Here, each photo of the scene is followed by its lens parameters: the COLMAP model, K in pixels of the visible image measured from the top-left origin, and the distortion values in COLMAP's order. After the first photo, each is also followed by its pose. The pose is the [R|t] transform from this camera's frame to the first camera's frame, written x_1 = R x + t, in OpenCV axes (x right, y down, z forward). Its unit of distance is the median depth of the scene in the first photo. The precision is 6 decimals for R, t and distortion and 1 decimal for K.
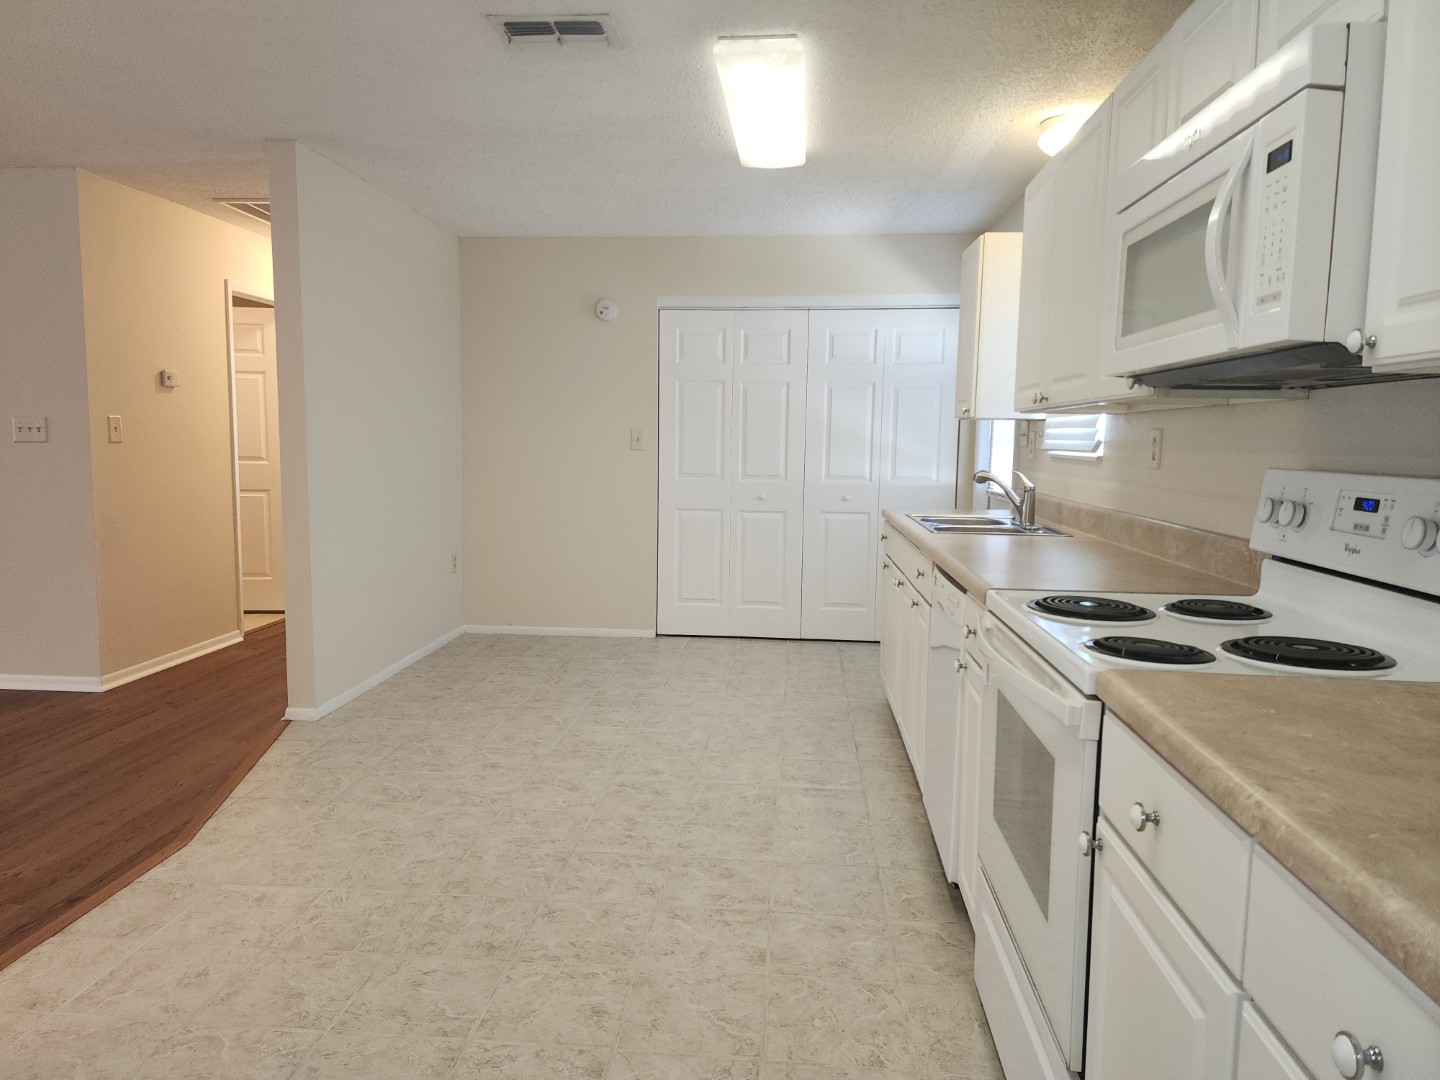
lens RADIAL K [[963.6, 0, 716.5], [0, 963.6, 527.8], [0, 0, 1]] dist [0.078927, -0.071006]
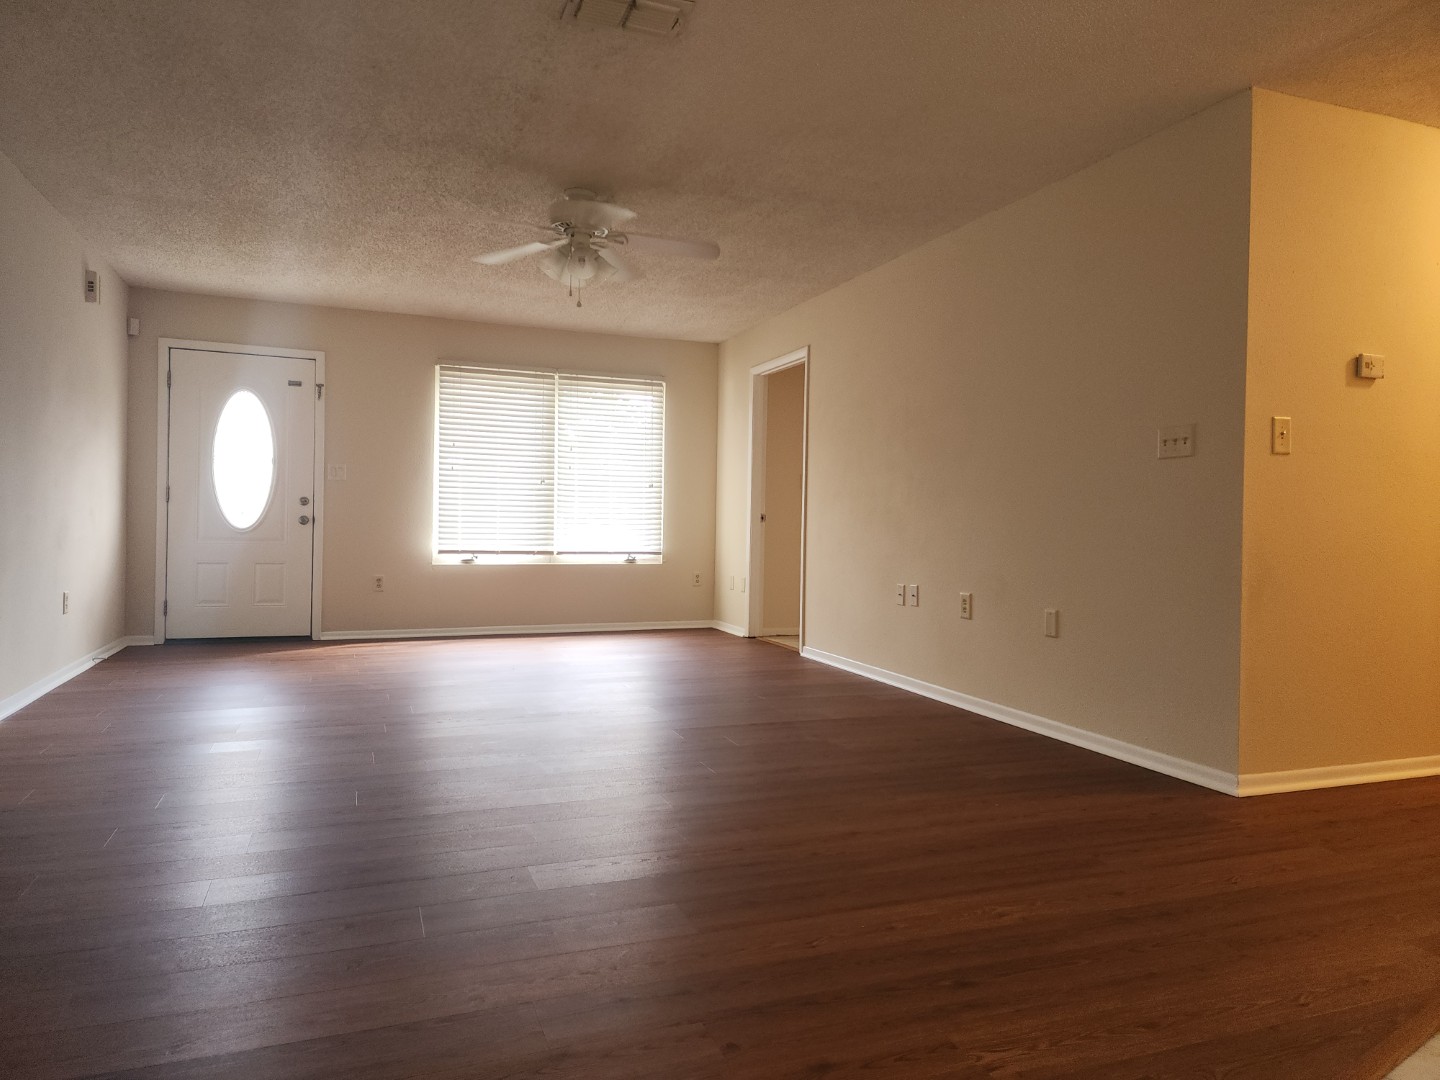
lens RADIAL K [[963.6, 0, 716.5], [0, 963.6, 527.8], [0, 0, 1]] dist [0.078927, -0.071006]
pose [[0.432851, -0.002581, -0.901462, -0.193277], [-0.092480, 0.994593, -0.047254, 0.055030], [0.896709, 0.103821, 0.430272, 0.444520]]
